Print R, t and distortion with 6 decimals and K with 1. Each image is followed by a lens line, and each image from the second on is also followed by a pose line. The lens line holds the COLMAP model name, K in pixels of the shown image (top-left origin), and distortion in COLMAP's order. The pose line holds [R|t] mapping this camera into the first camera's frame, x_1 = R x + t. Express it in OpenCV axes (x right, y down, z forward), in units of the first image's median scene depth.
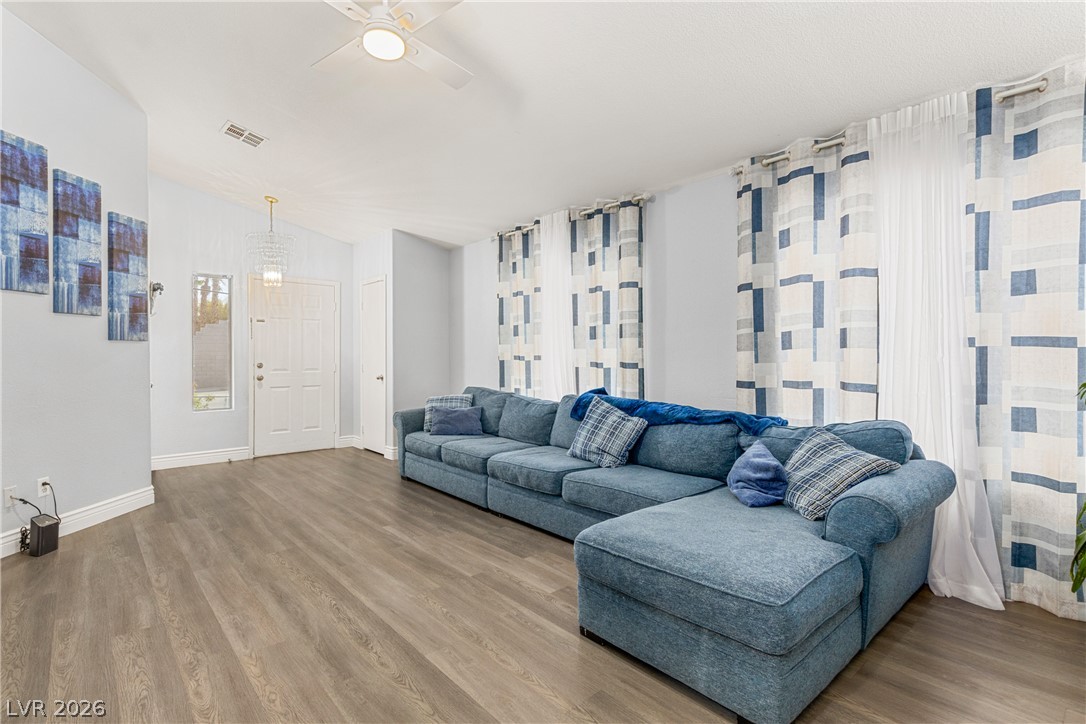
lens RADIAL K [[513.2, 0, 544.6], [0, 513.2, 362.8], [0, 0, 1]] dist [0.005245, -0.001487]
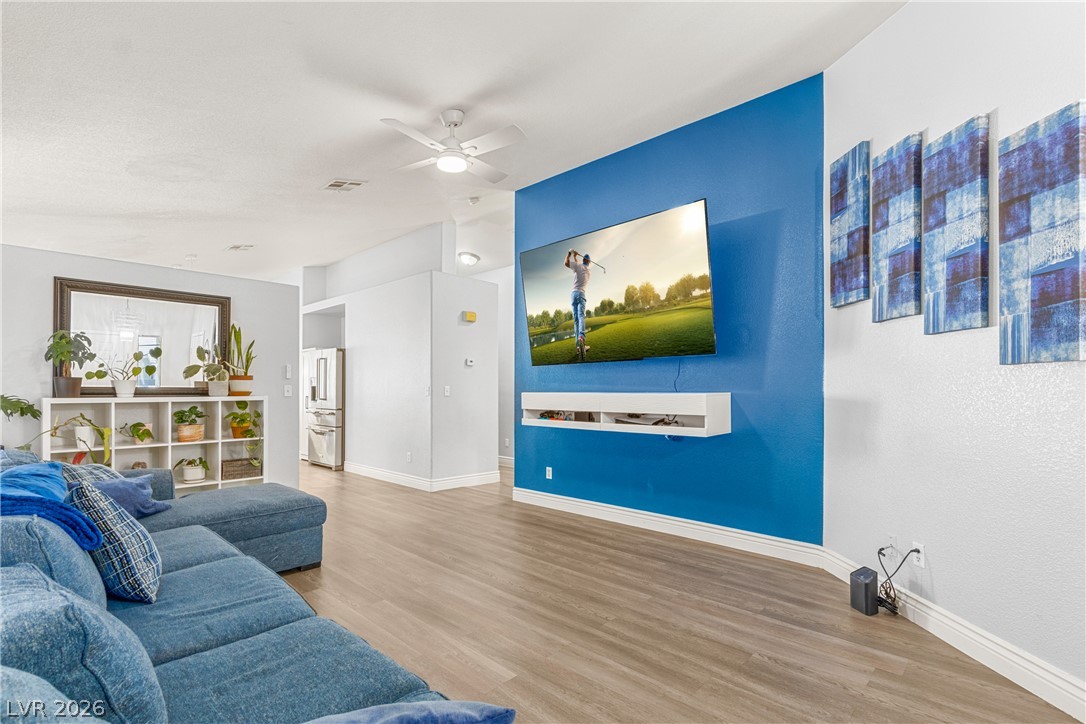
lens RADIAL K [[513.2, 0, 553.7], [0, 513.2, 393.1], [0, 0, 1]] dist [0.005245, -0.001487]
pose [[-0.995066, 0.001552, -0.099207, -0.304197], [-0.000792, 0.999722, 0.023582, -0.027157], [0.099216, 0.023545, -0.994787, 1.619296]]
